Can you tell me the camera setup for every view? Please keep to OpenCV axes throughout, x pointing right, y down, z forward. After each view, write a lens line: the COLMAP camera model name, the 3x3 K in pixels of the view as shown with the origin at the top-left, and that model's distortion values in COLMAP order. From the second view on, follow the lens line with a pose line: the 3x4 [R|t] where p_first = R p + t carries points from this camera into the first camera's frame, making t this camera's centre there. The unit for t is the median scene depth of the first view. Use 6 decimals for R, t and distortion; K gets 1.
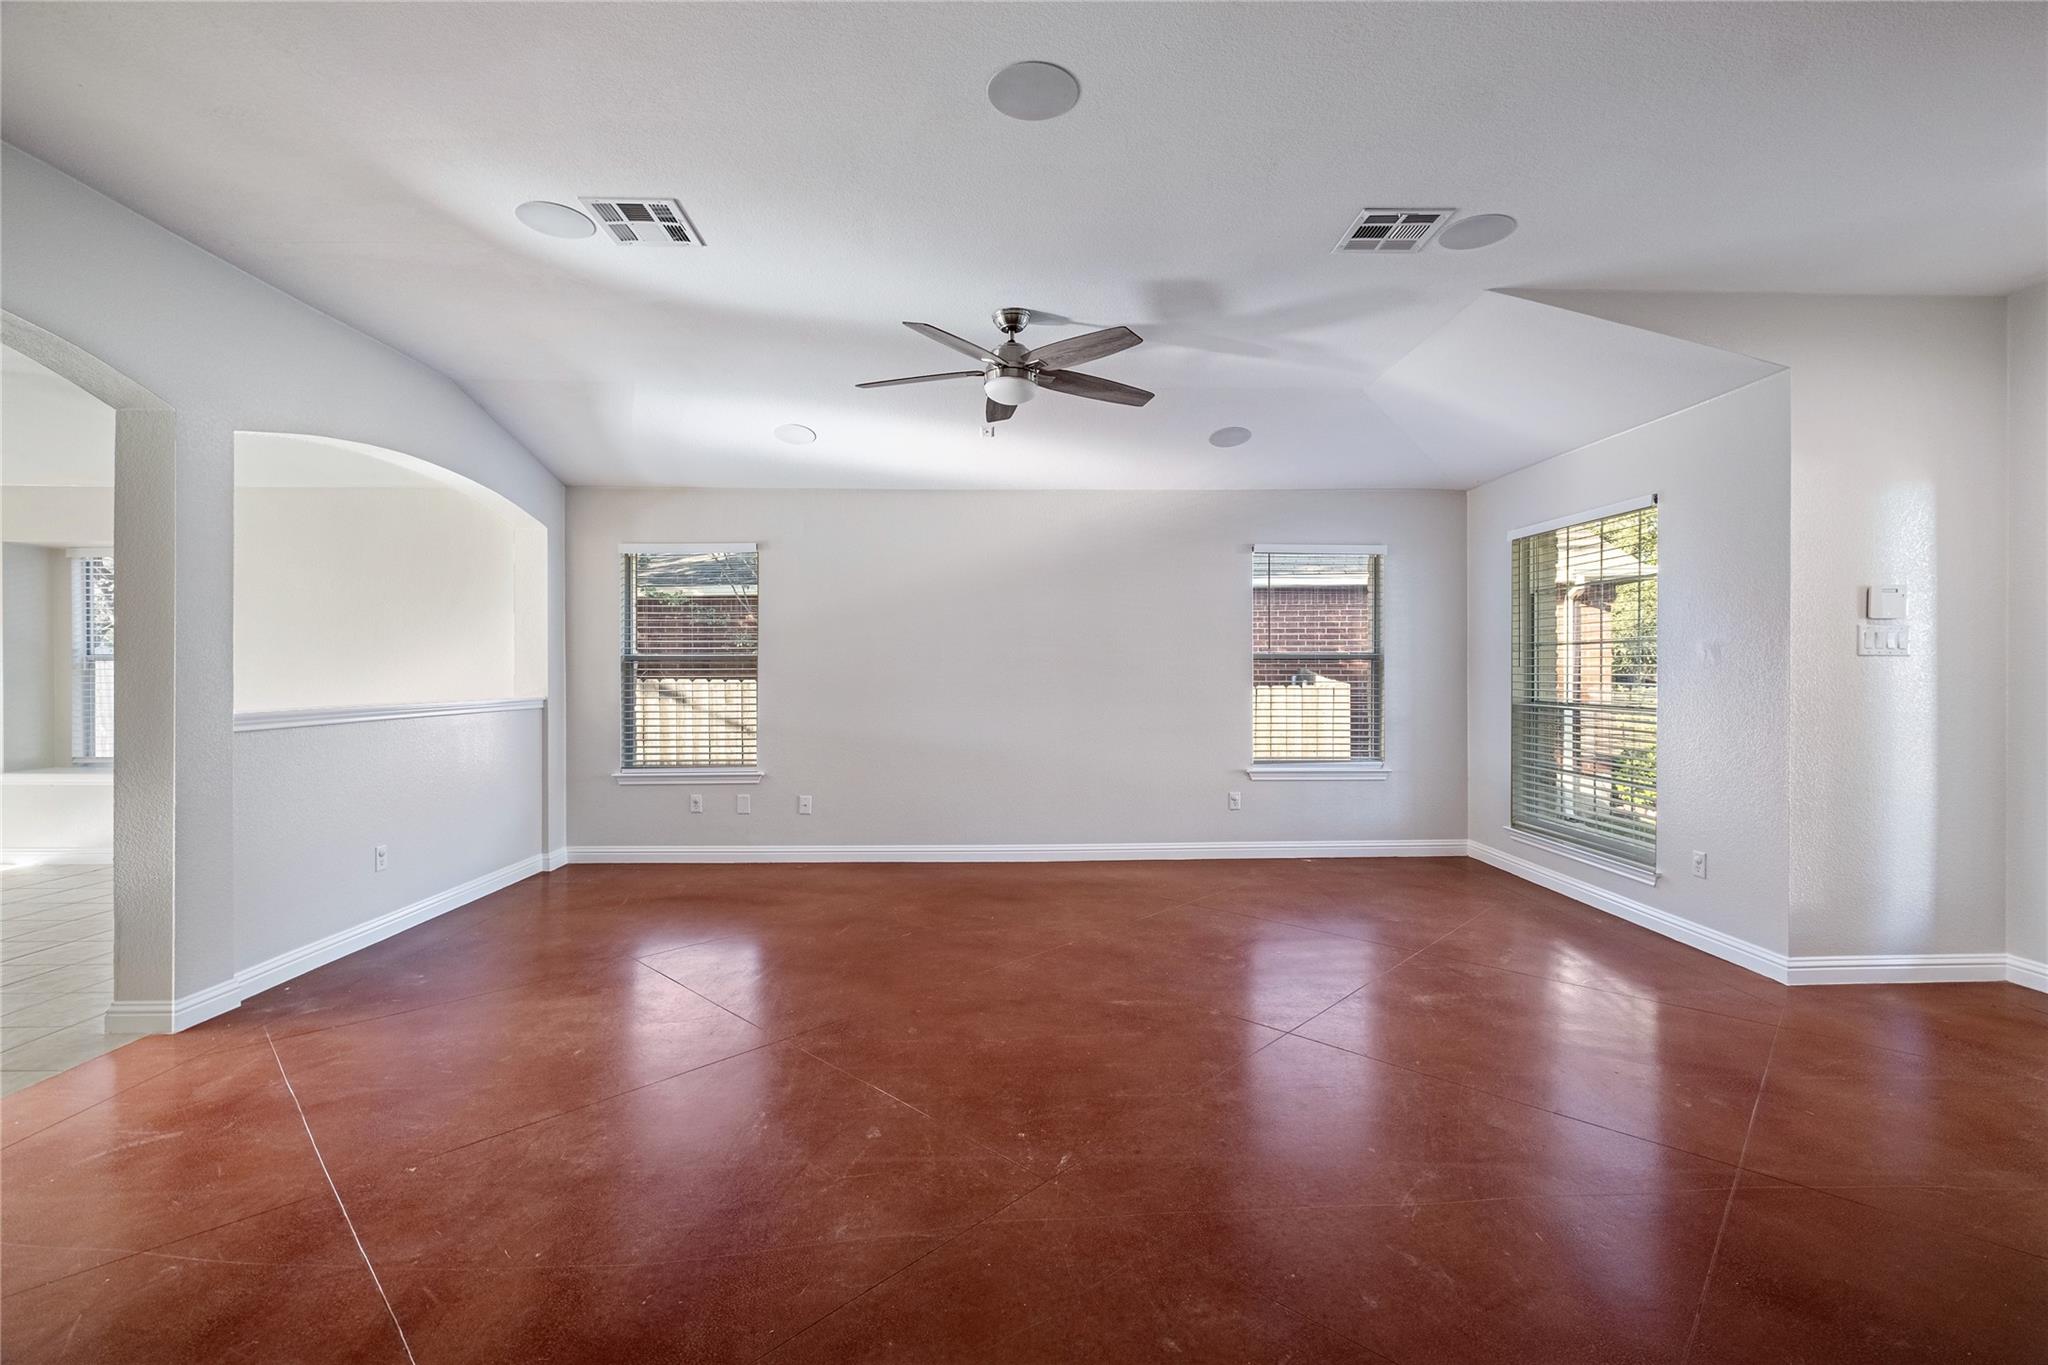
lens RADIAL K [[888.9, 0, 1028.4], [0, 888.9, 674.1], [0, 0, 1]] dist [0.001533, -0.003924]
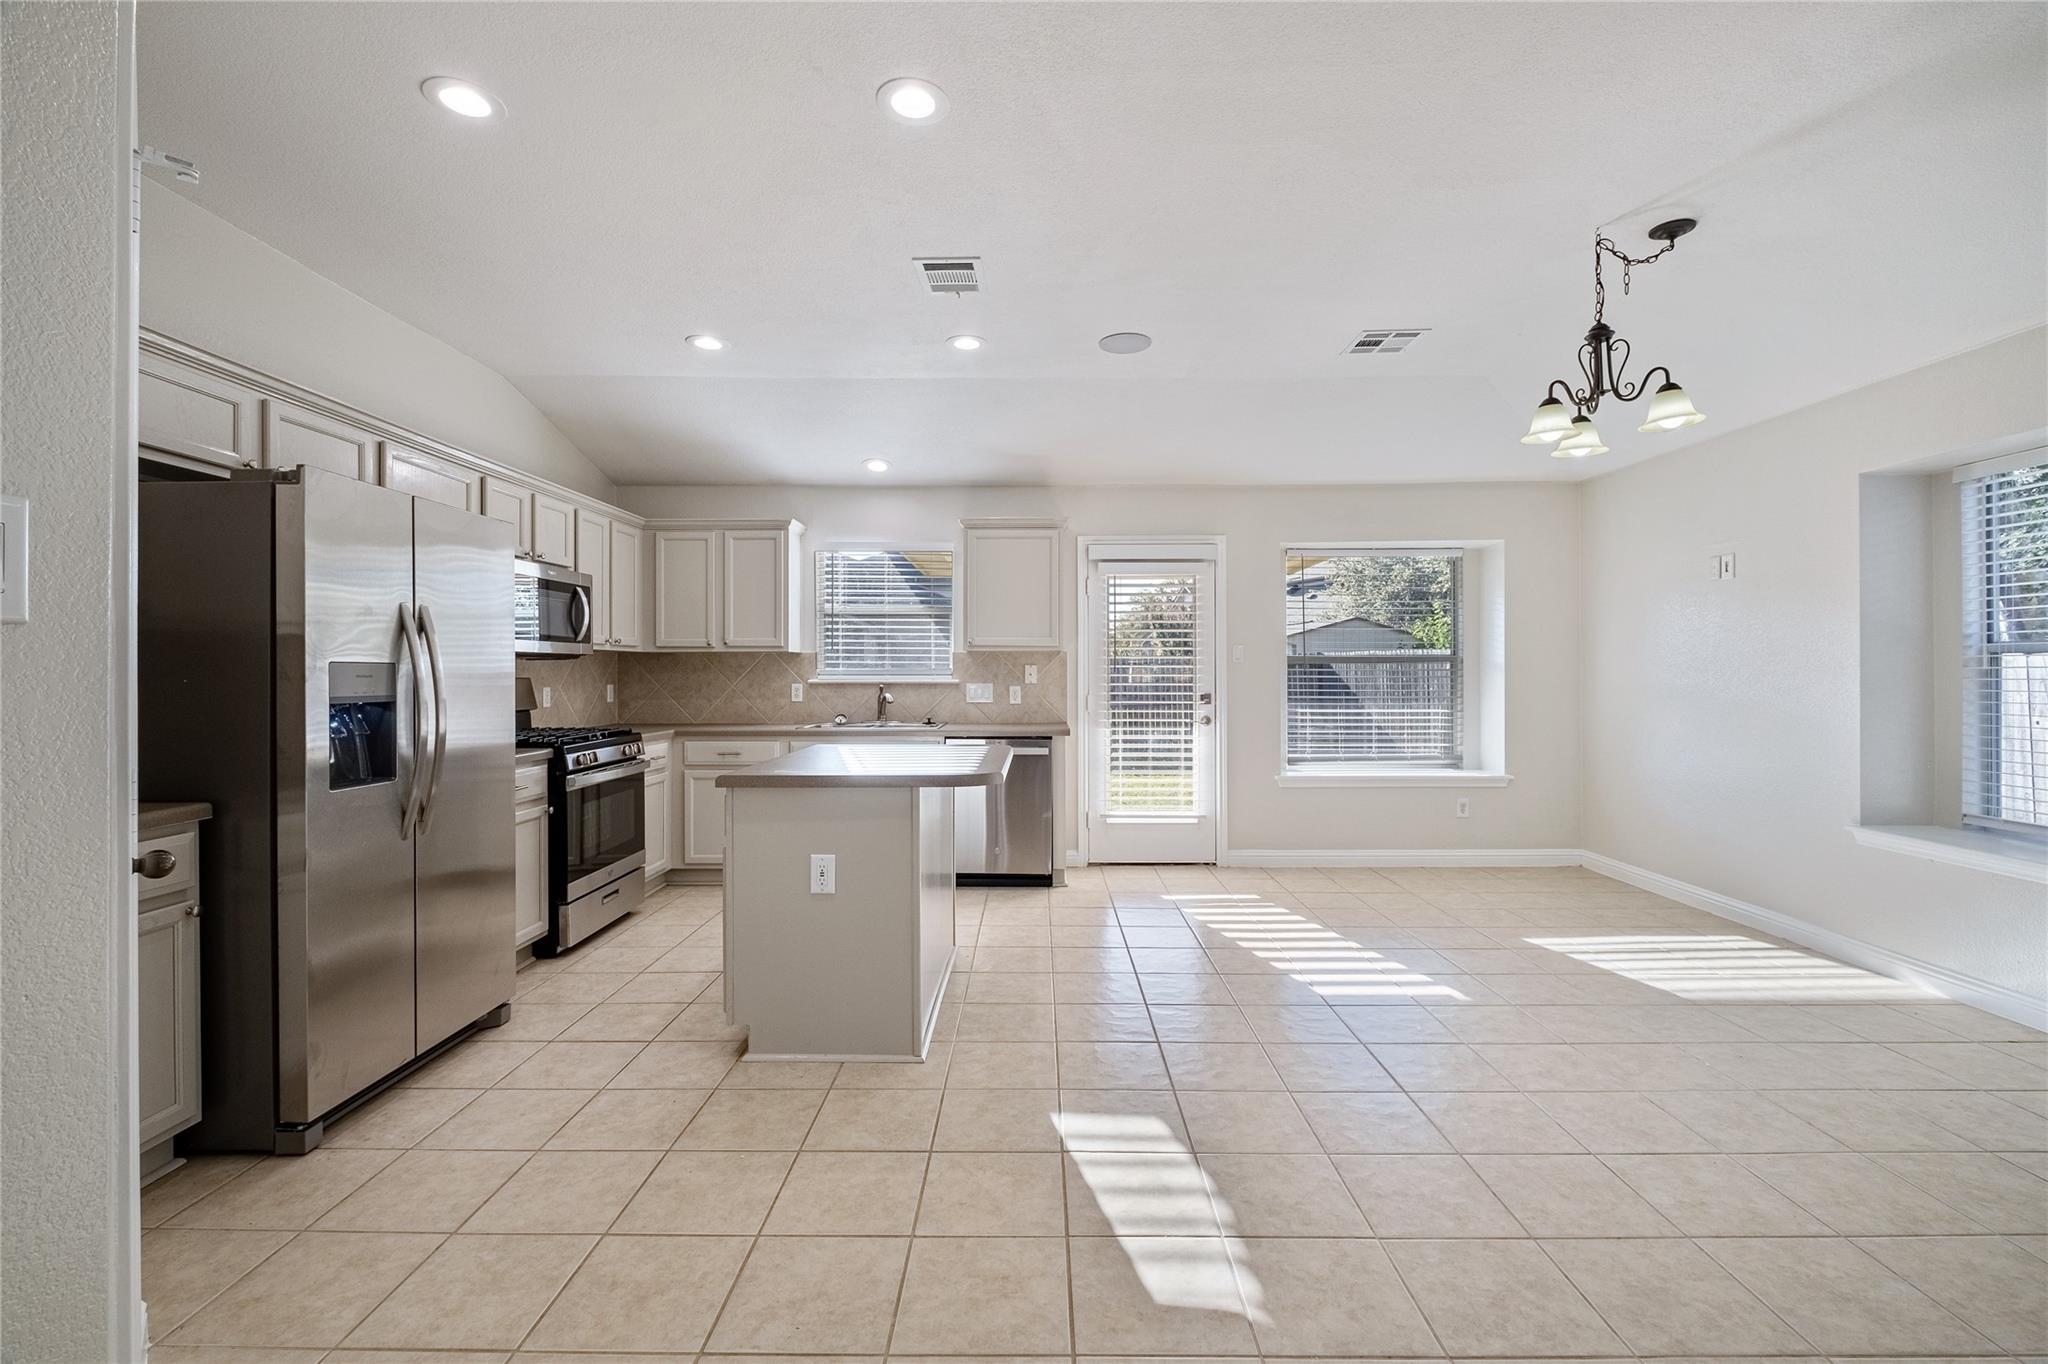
lens RADIAL K [[888.9, 0, 1029.5], [0, 888.9, 671.1], [0, 0, 1]] dist [0.001533, -0.003924]
pose [[-0.039002, 0.001017, -0.999239, -0.462158], [-0.001348, 0.999999, 0.001070, -0.002798], [0.999238, 0.001388, -0.039001, 0.397781]]
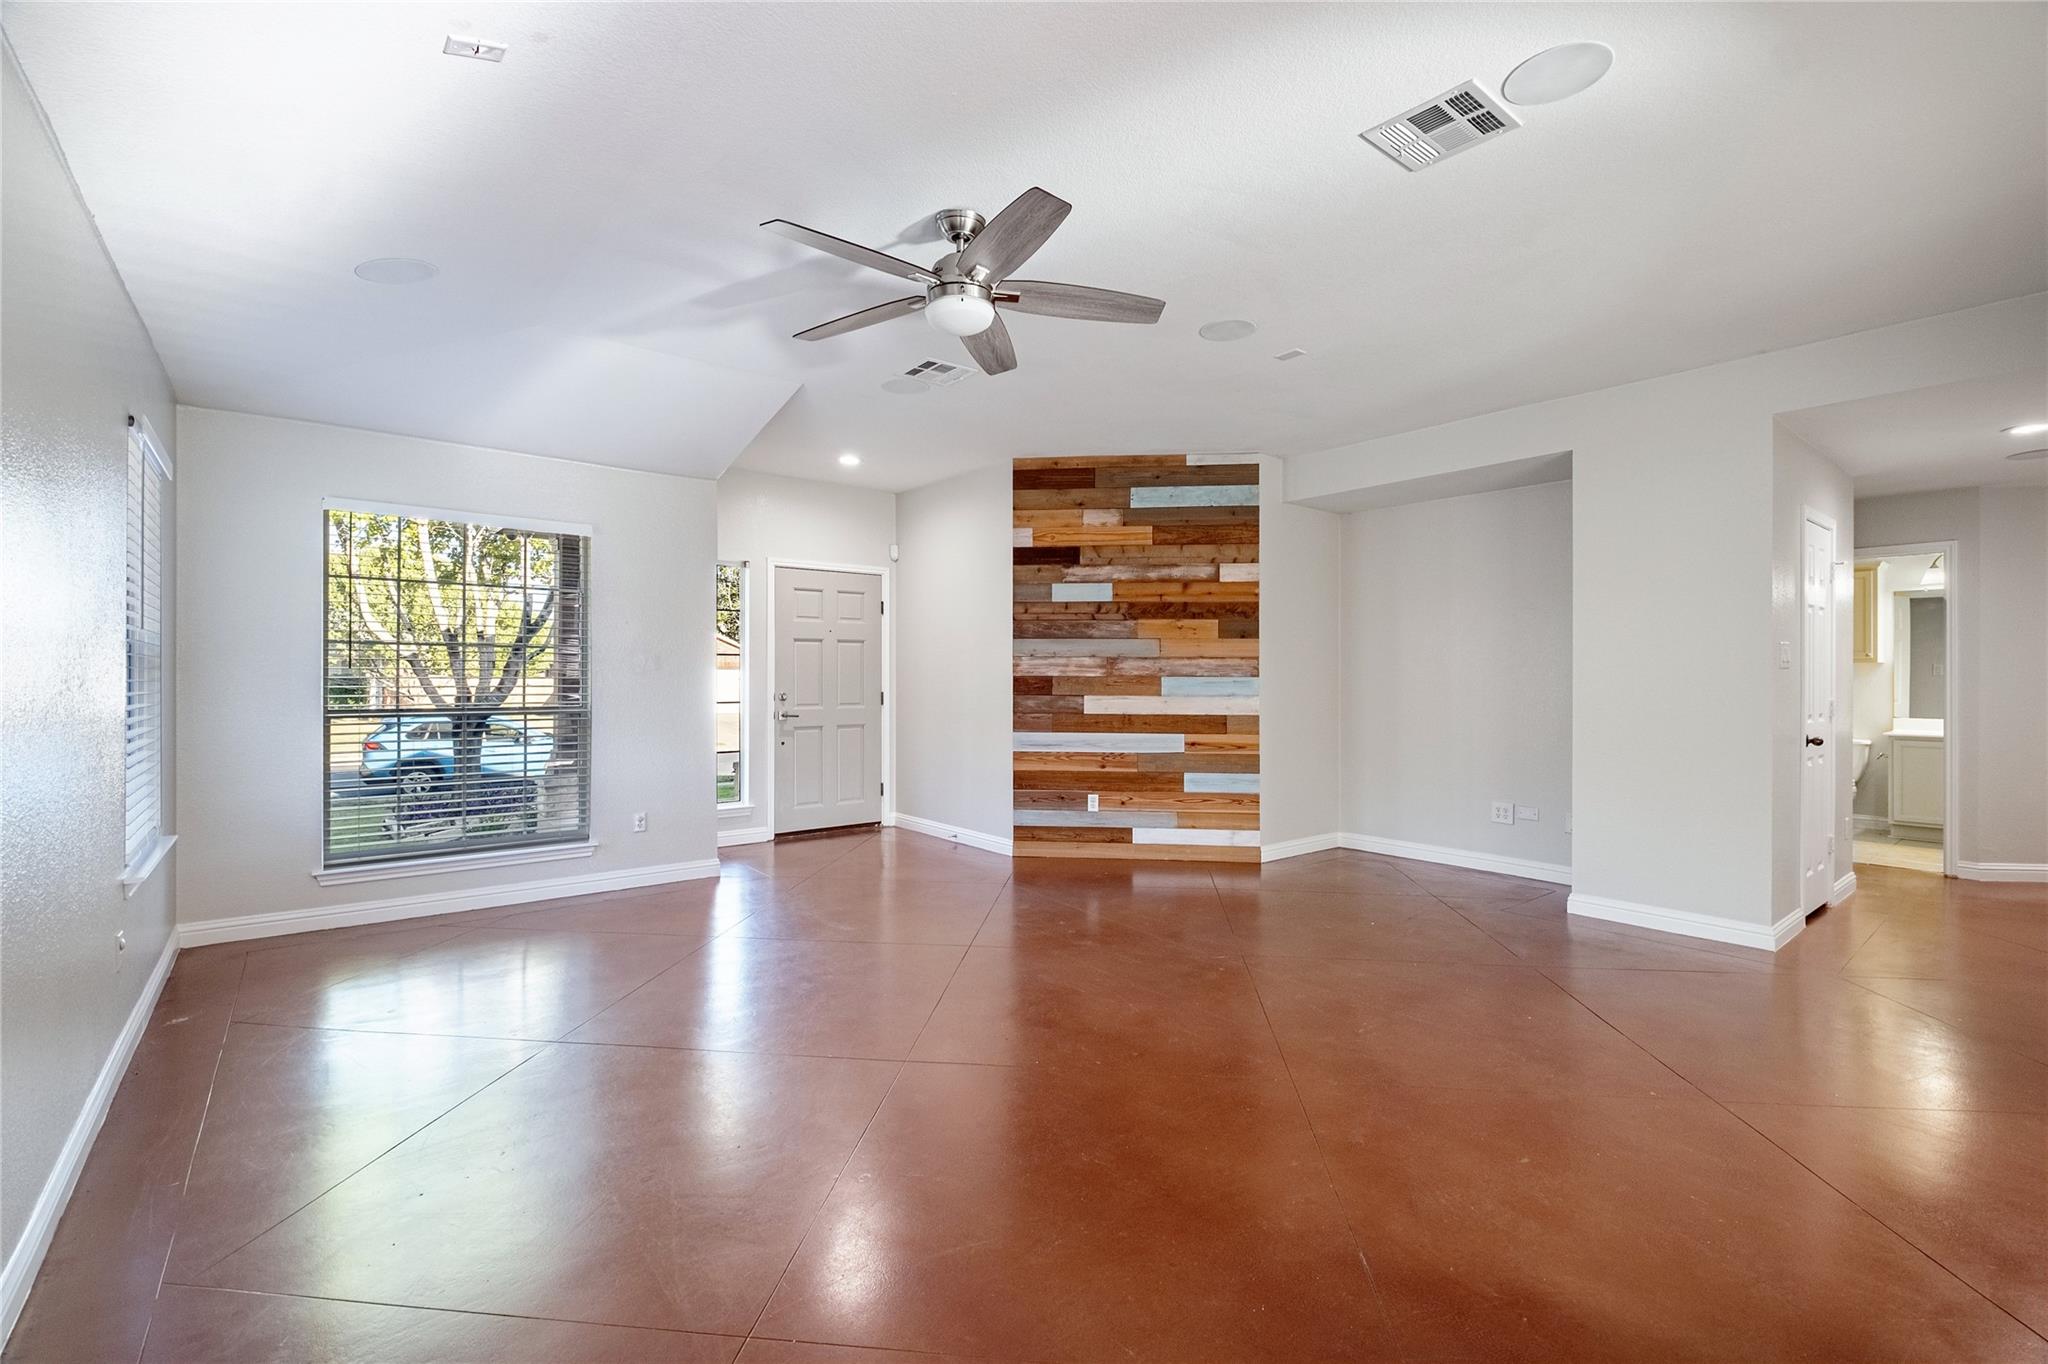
lens RADIAL K [[888.9, 0, 1027.7], [0, 888.9, 670.8], [0, 0, 1]] dist [0.001533, -0.003924]
pose [[-0.604586, 0.002409, 0.796536, -0.431280], [-0.000576, 0.999994, -0.003461, -0.003372], [-0.796540, -0.002551, -0.604581, 0.907036]]
